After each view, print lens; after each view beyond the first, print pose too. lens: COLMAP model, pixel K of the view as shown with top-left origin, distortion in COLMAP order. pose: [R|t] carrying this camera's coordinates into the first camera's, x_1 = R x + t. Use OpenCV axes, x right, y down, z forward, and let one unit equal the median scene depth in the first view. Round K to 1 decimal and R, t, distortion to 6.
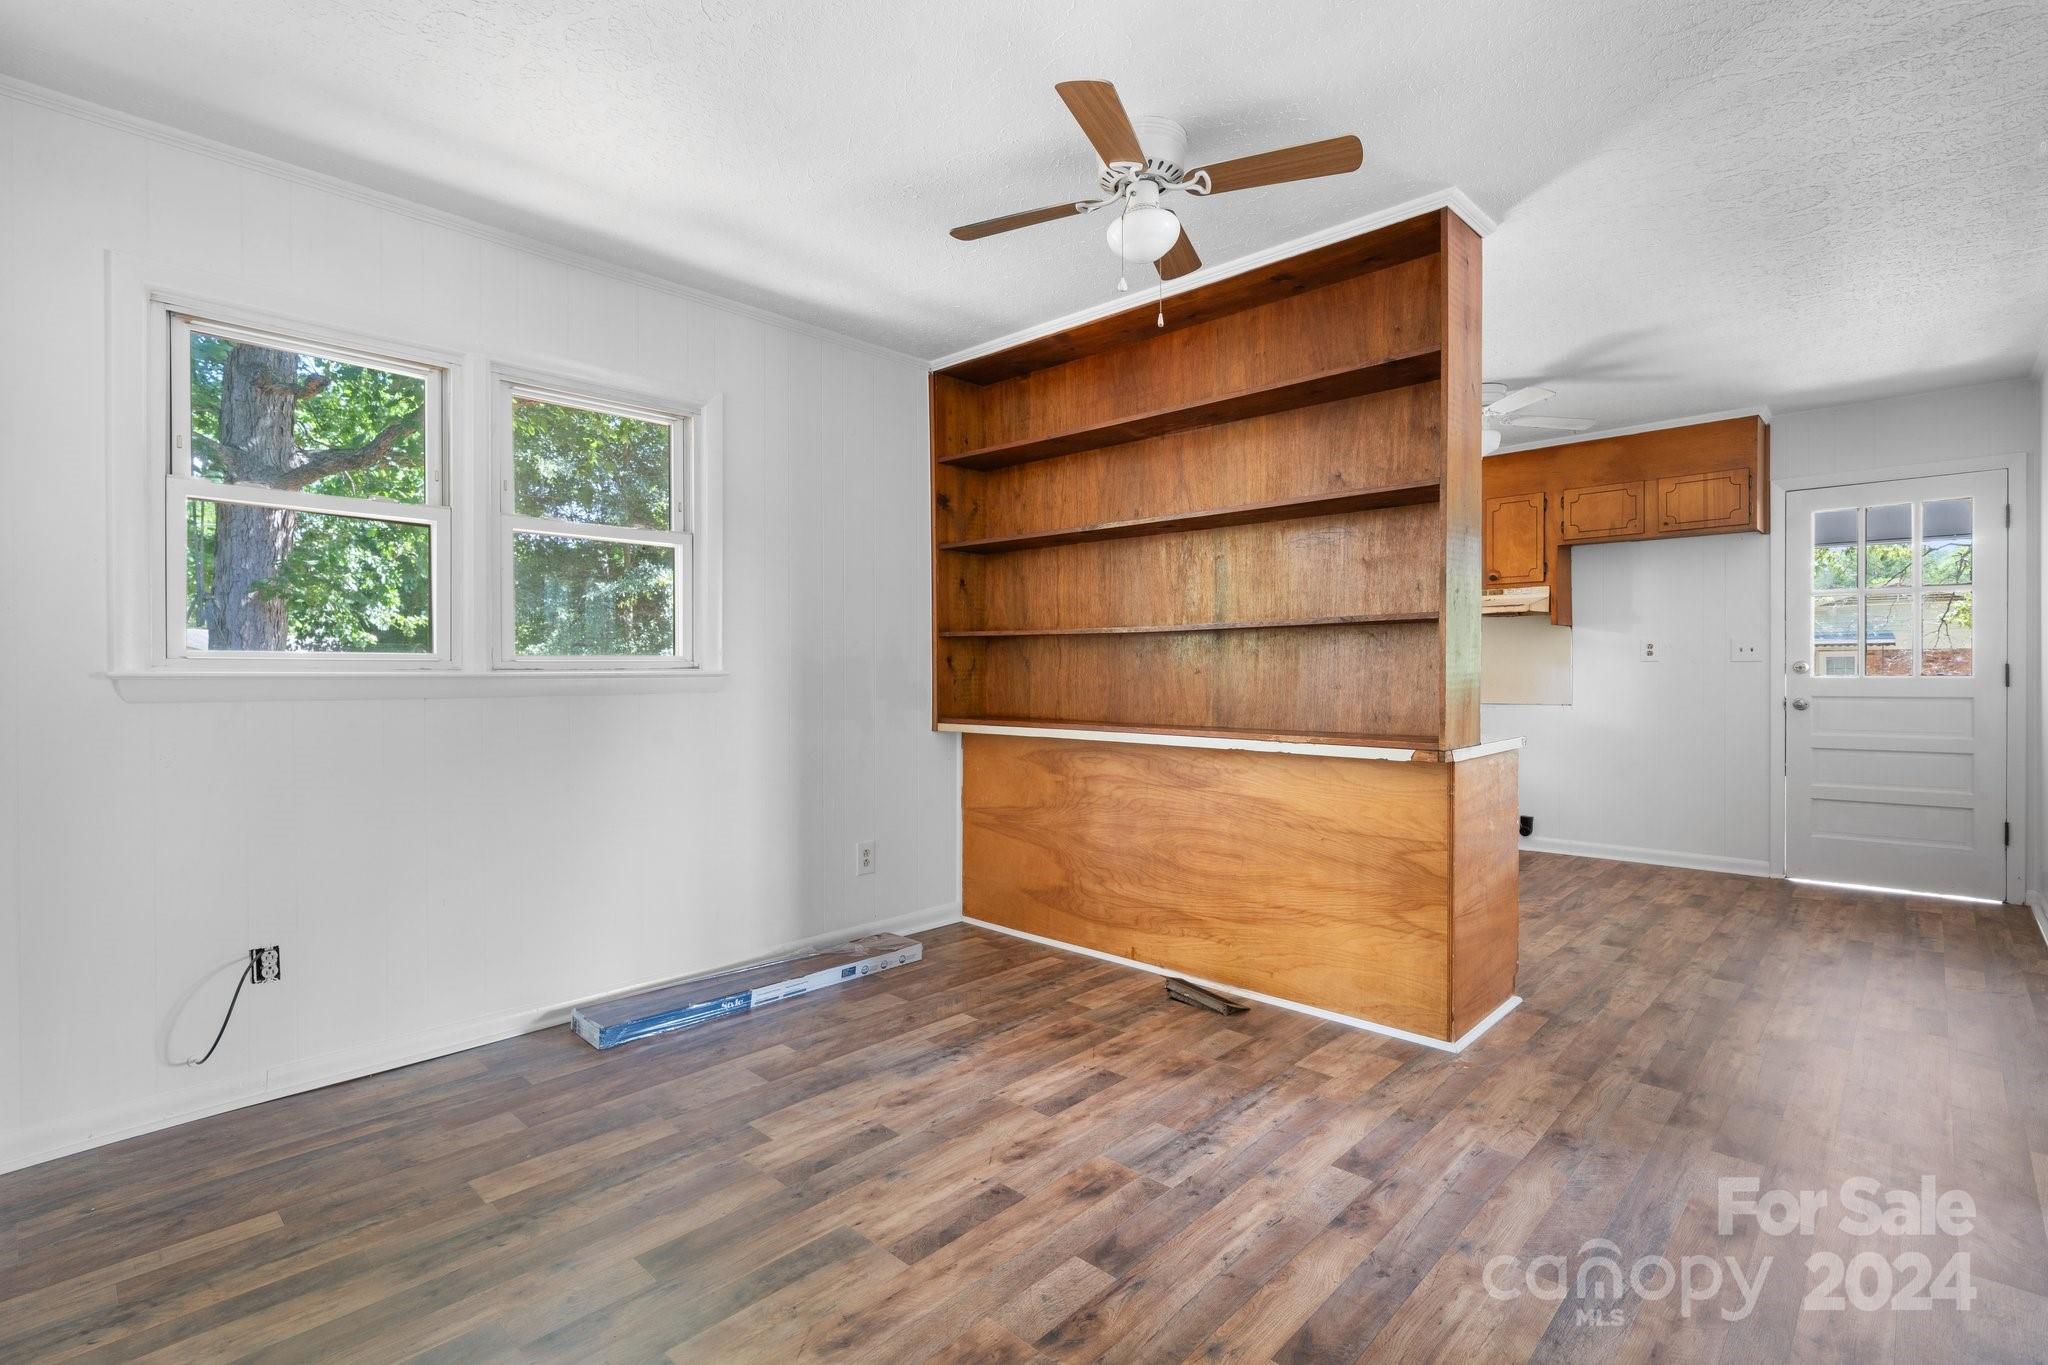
lens RADIAL K [[943.7, 0, 1023.0], [0, 943.7, 680.5], [0, 0, 1]] dist [0.002260, -0.000547]
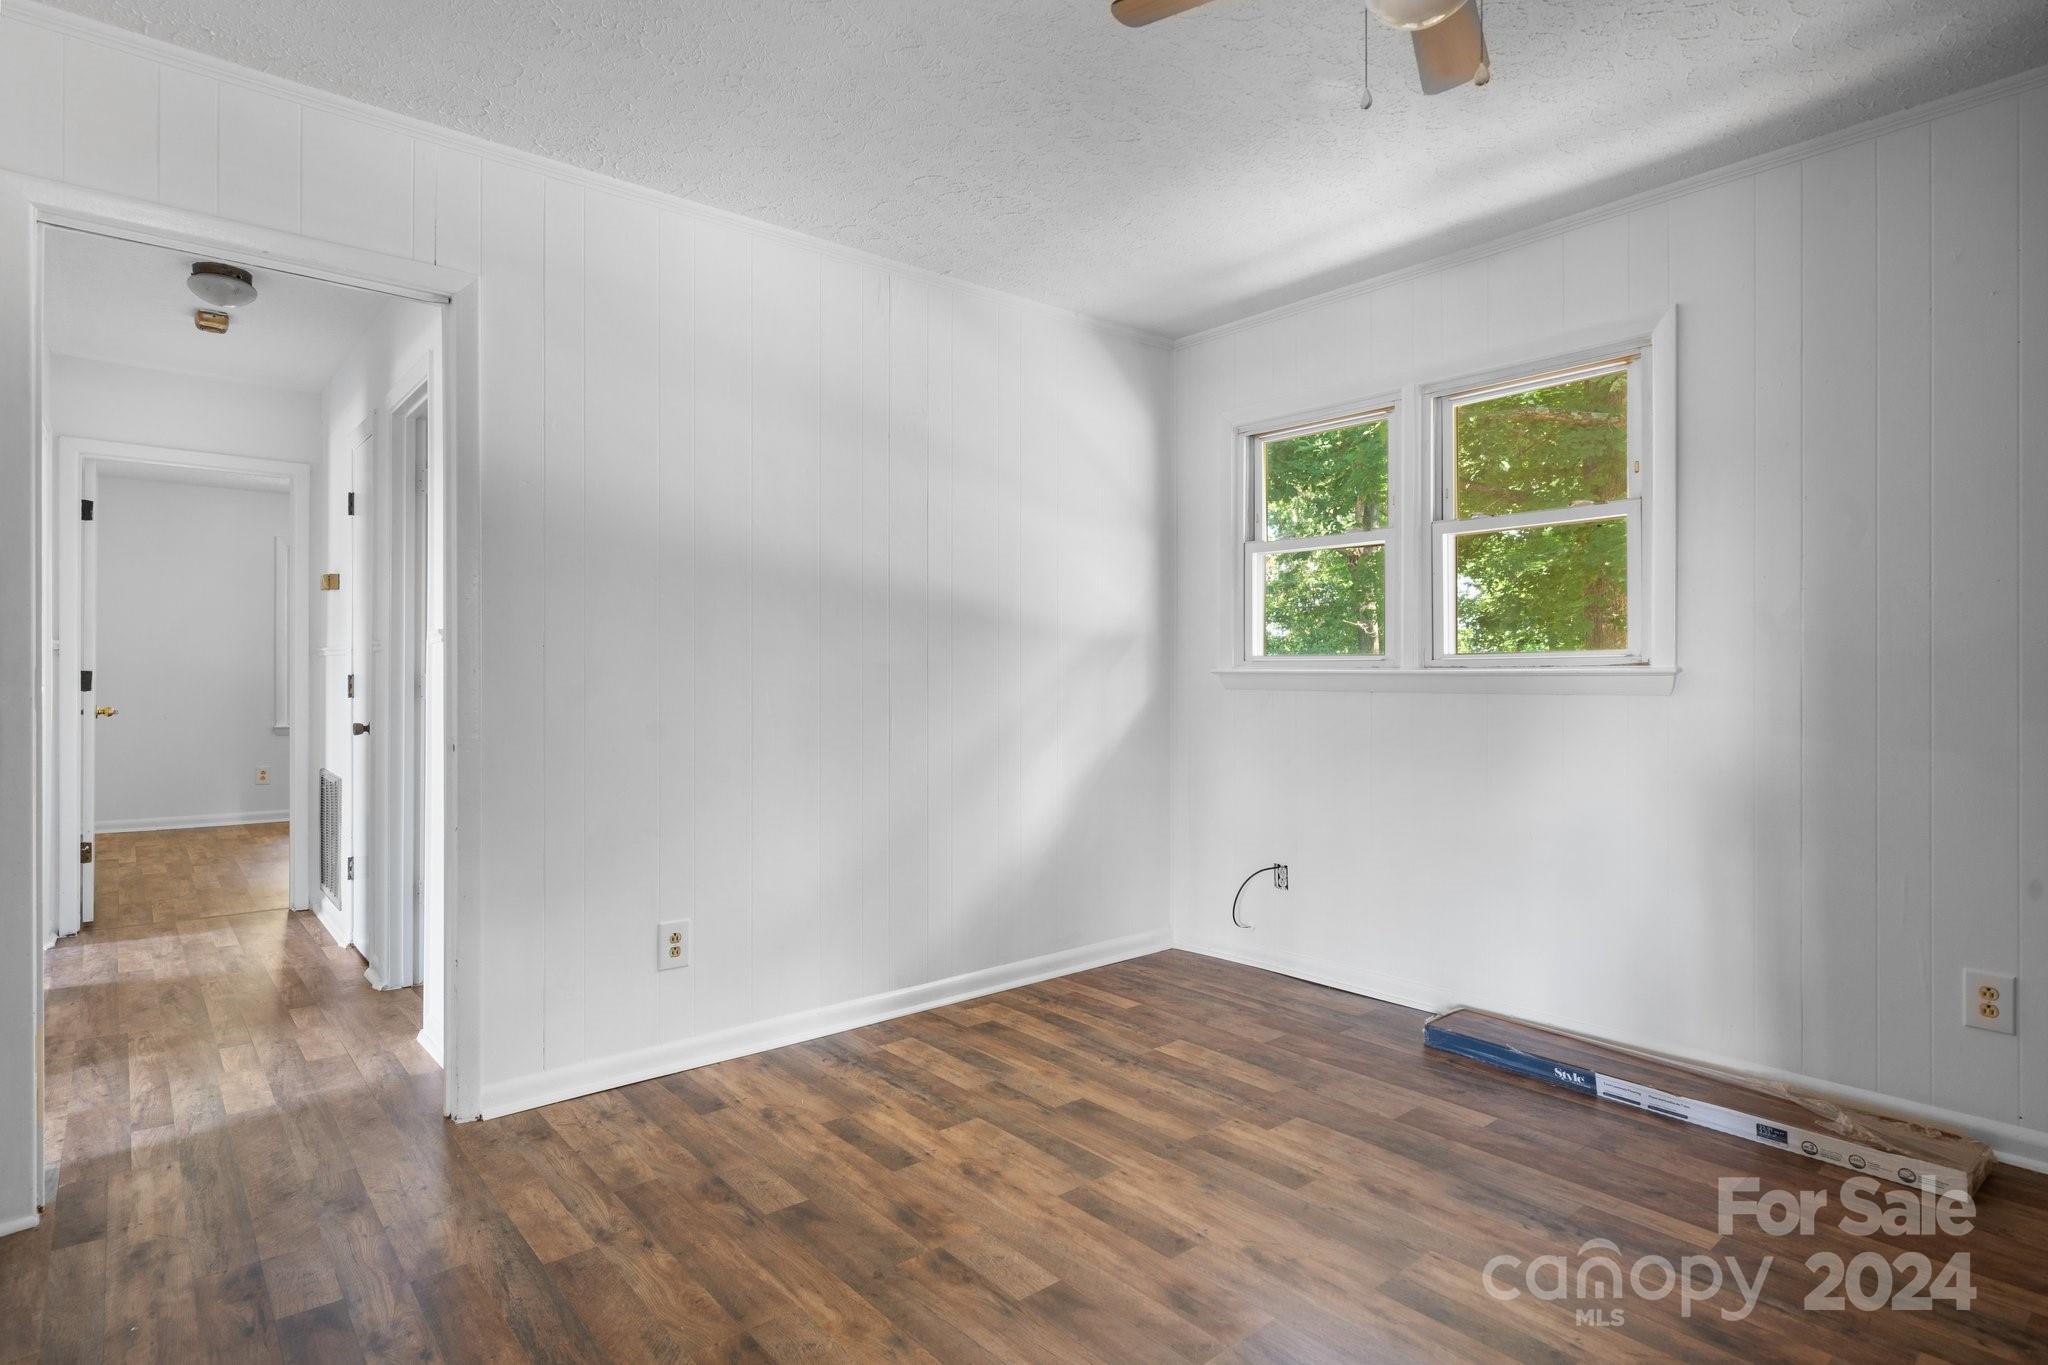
lens RADIAL K [[1070.5, 0, 1023.2], [0, 1070.5, 672.5], [0, 0, 1]] dist [-0.000514, 0.000150]
pose [[-0.109235, 0.001514, -0.994015, 0.866135], [-0.008139, 0.999964, 0.002418, -0.006507], [0.993983, 0.008354, -0.109218, 0.819484]]
